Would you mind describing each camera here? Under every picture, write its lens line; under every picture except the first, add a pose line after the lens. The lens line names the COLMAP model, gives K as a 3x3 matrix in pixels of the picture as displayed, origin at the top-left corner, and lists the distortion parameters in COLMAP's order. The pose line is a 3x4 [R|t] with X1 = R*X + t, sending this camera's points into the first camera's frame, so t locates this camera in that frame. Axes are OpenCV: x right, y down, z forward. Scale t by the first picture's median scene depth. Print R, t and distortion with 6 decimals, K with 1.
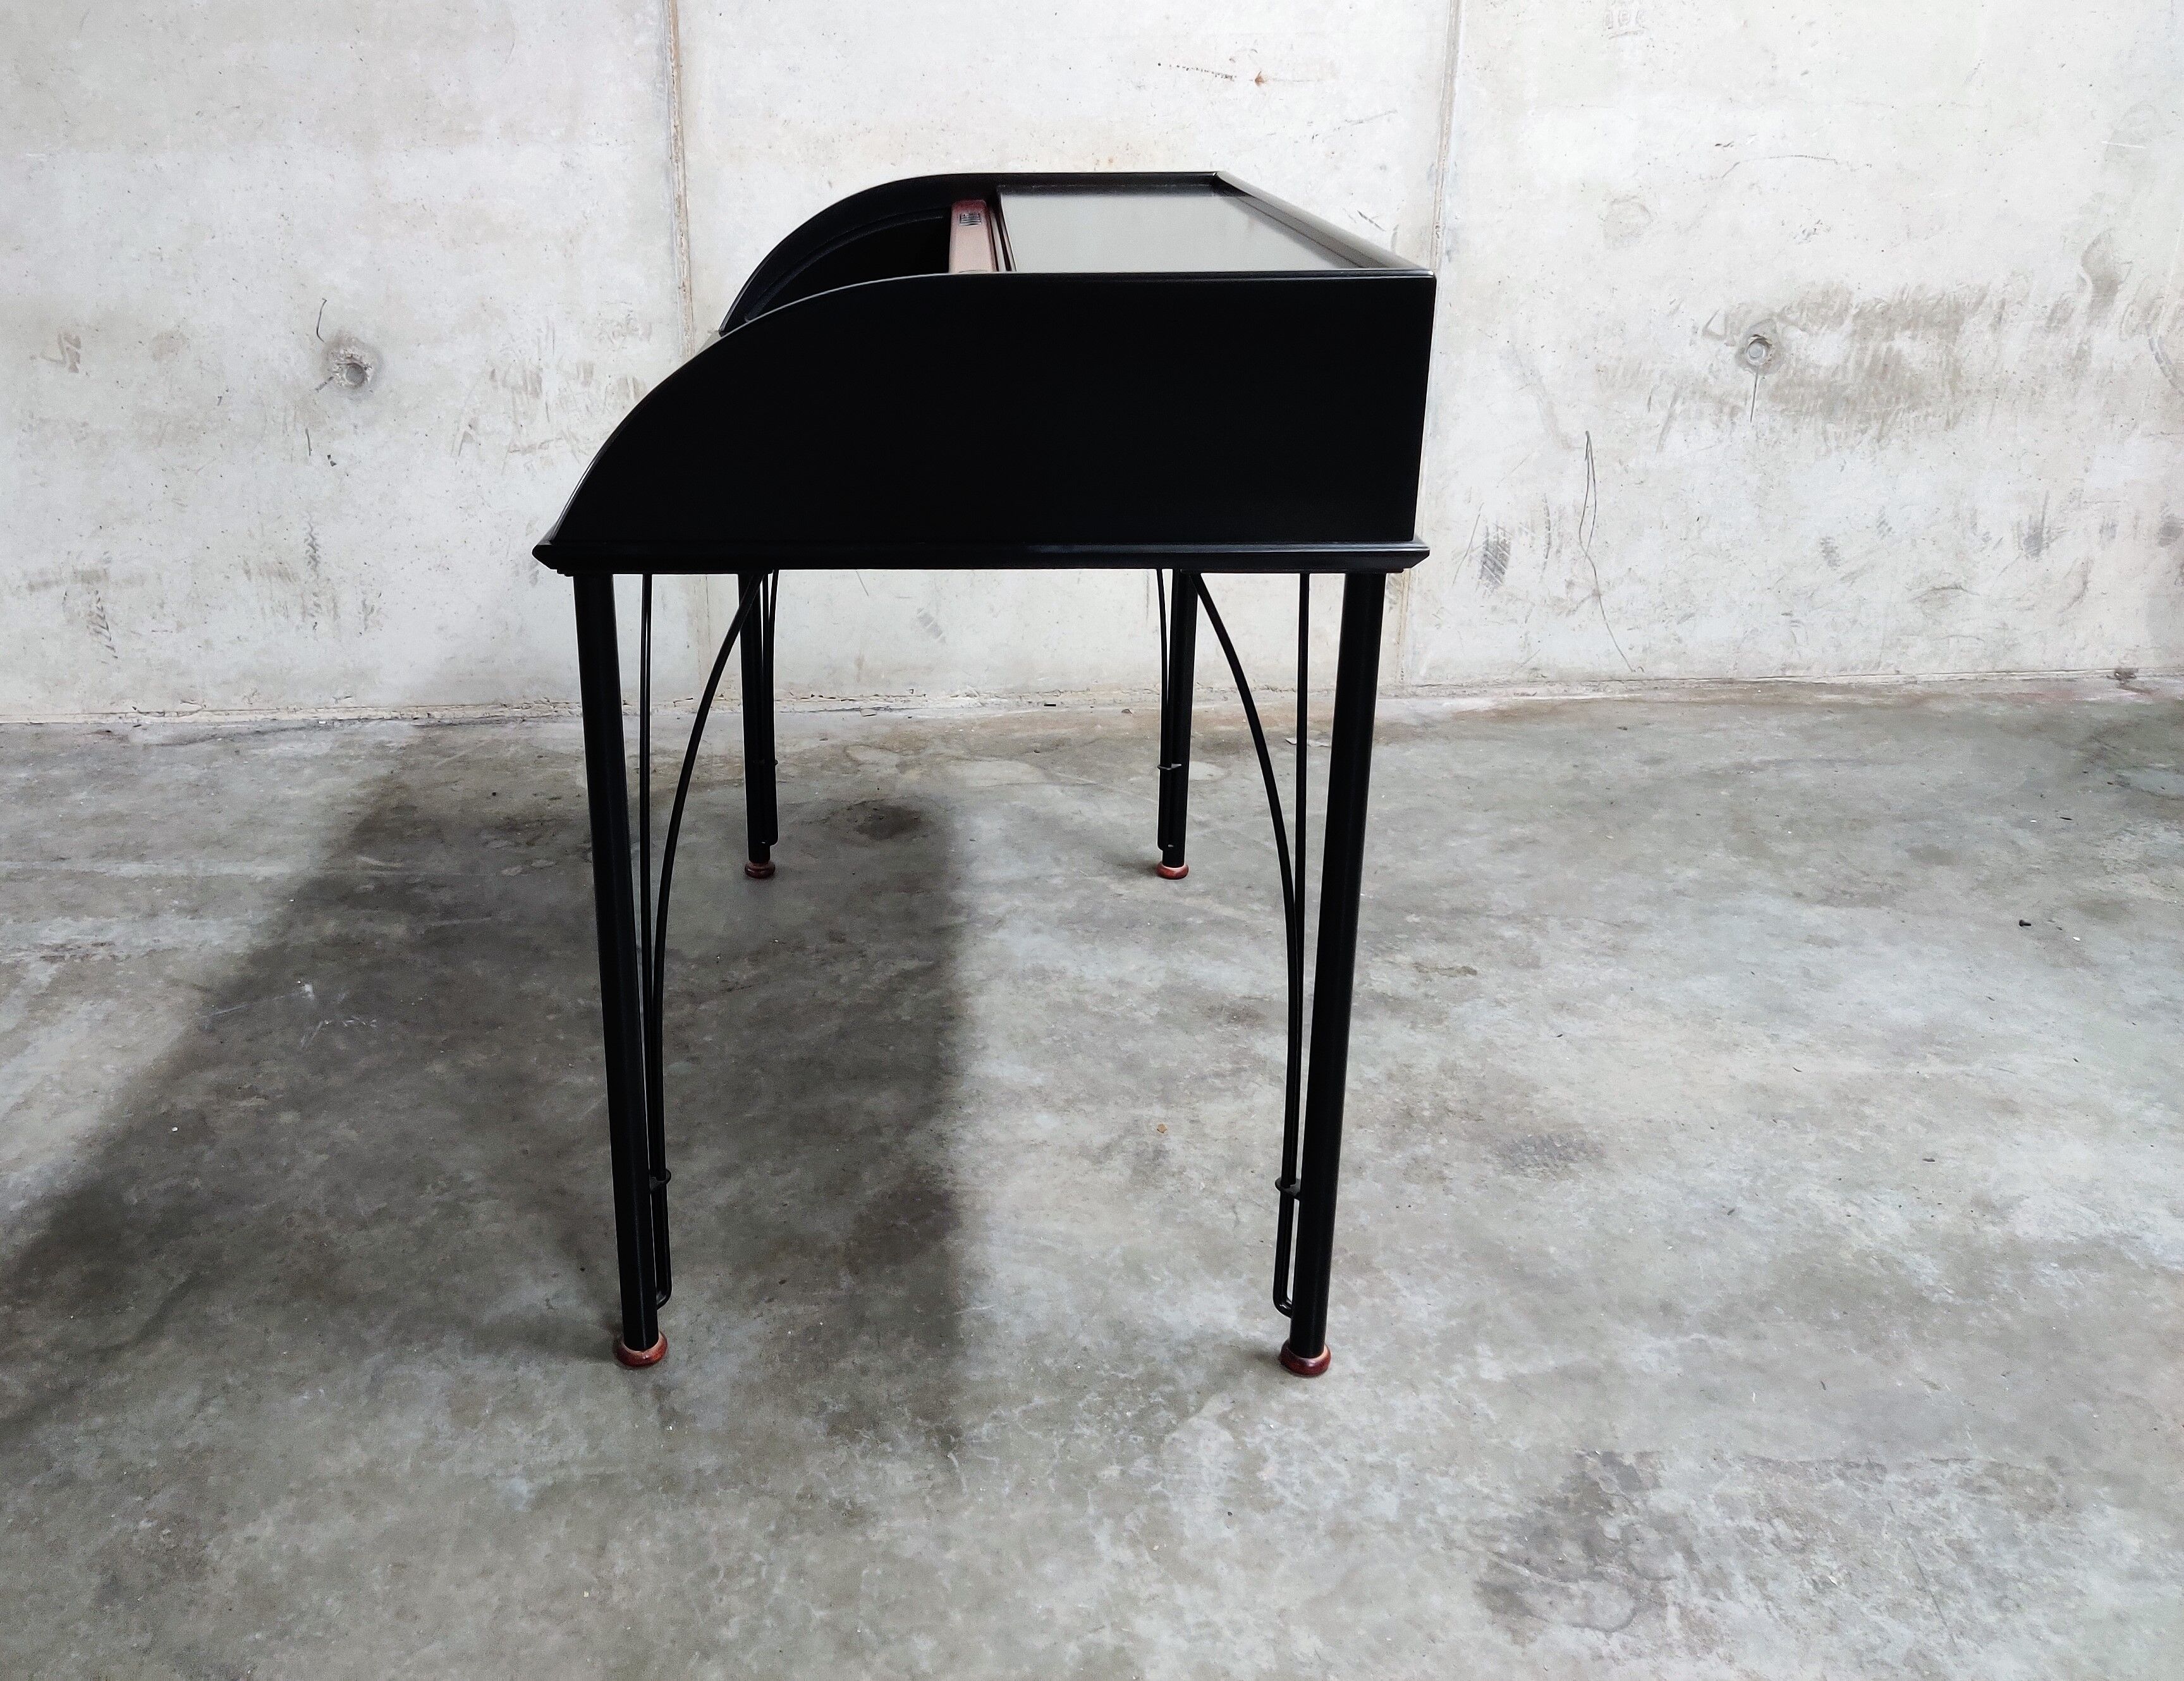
lens RADIAL K [[1881.3, 0, 904.0], [0, 1881.3, 758.0], [0, 0, 1]] dist [0.009632, -0.014559]
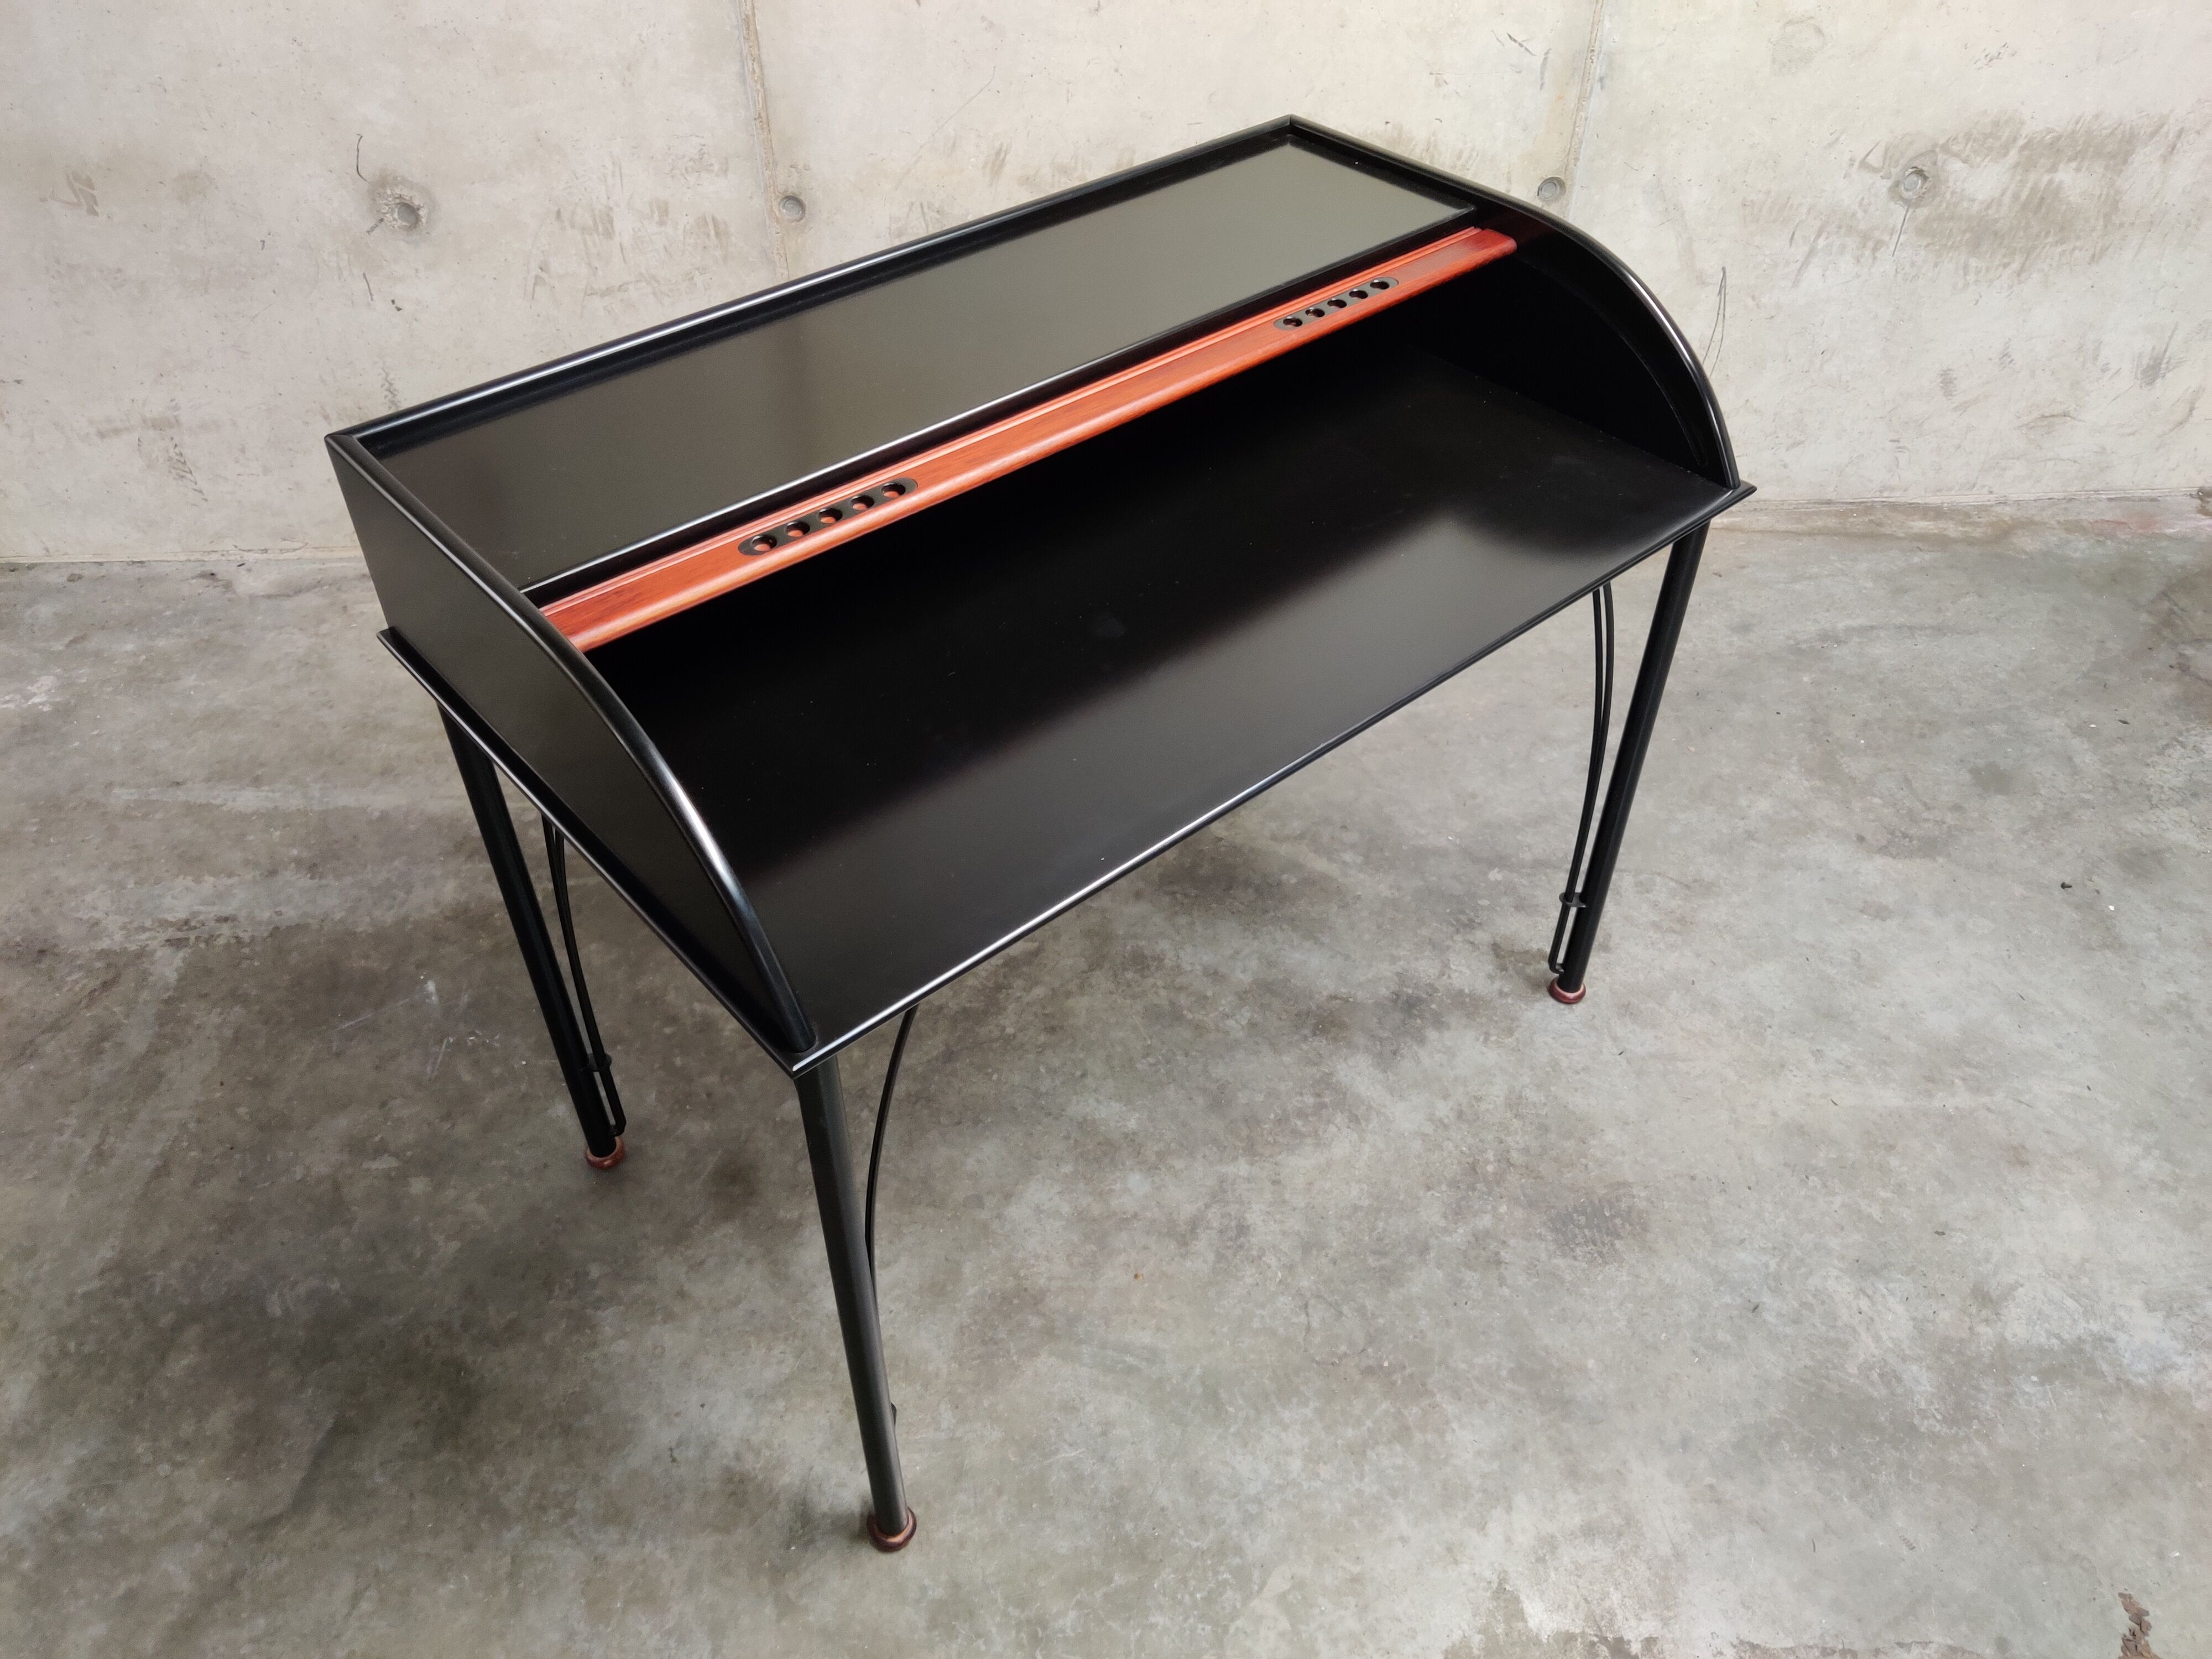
lens RADIAL K [[1650.3, 0, 1109.5], [0, 1650.3, 799.1], [0, 0, 1]] dist [-0.002147, -0.003345]
pose [[0.999327, -0.010044, 0.035284, 0.020968], [-0.003496, 0.931334, 0.364150, -0.254820], [-0.036519, -0.364028, 0.930672, 0.150543]]
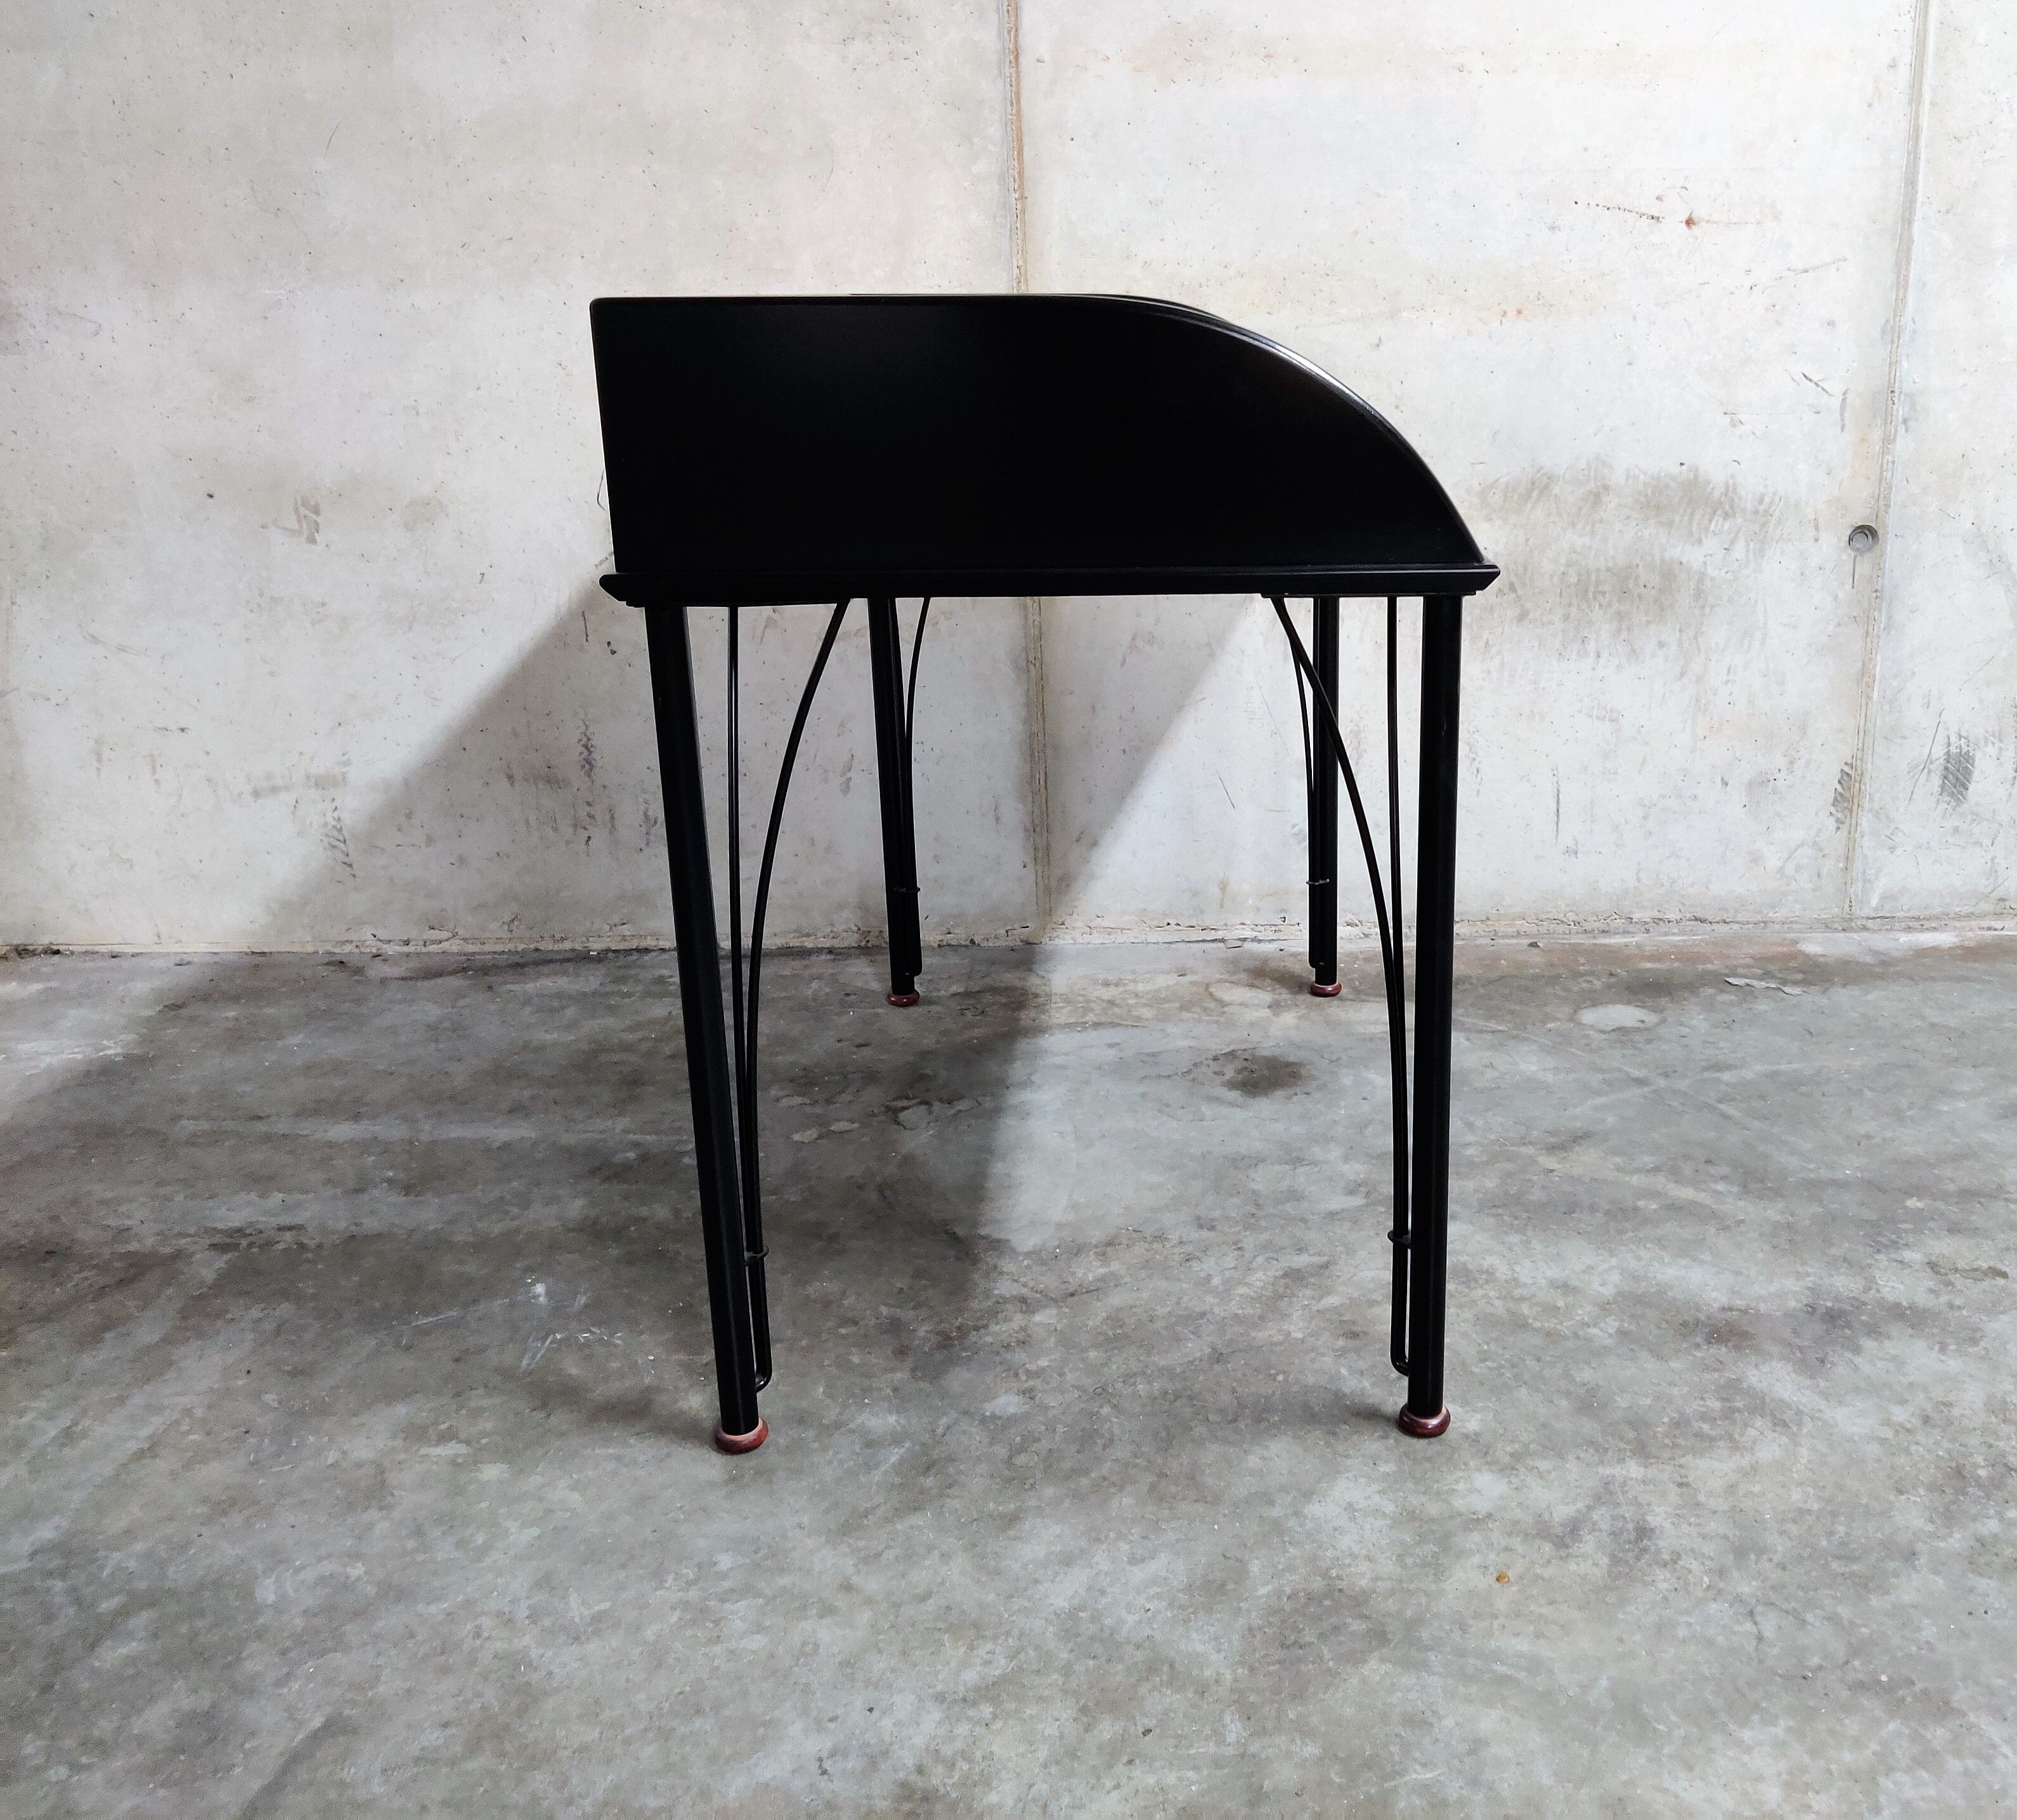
lens RADIAL K [[1895.0, 0, 1258.8], [0, 1895.0, 856.1], [0, 0, 1]] dist [0.012707, -0.030075]
pose [[0.999914, 0.006498, 0.011397, -0.020148], [-0.005669, 0.997435, -0.071353, -0.003604], [-0.011832, 0.071282, 0.997386, 0.155893]]
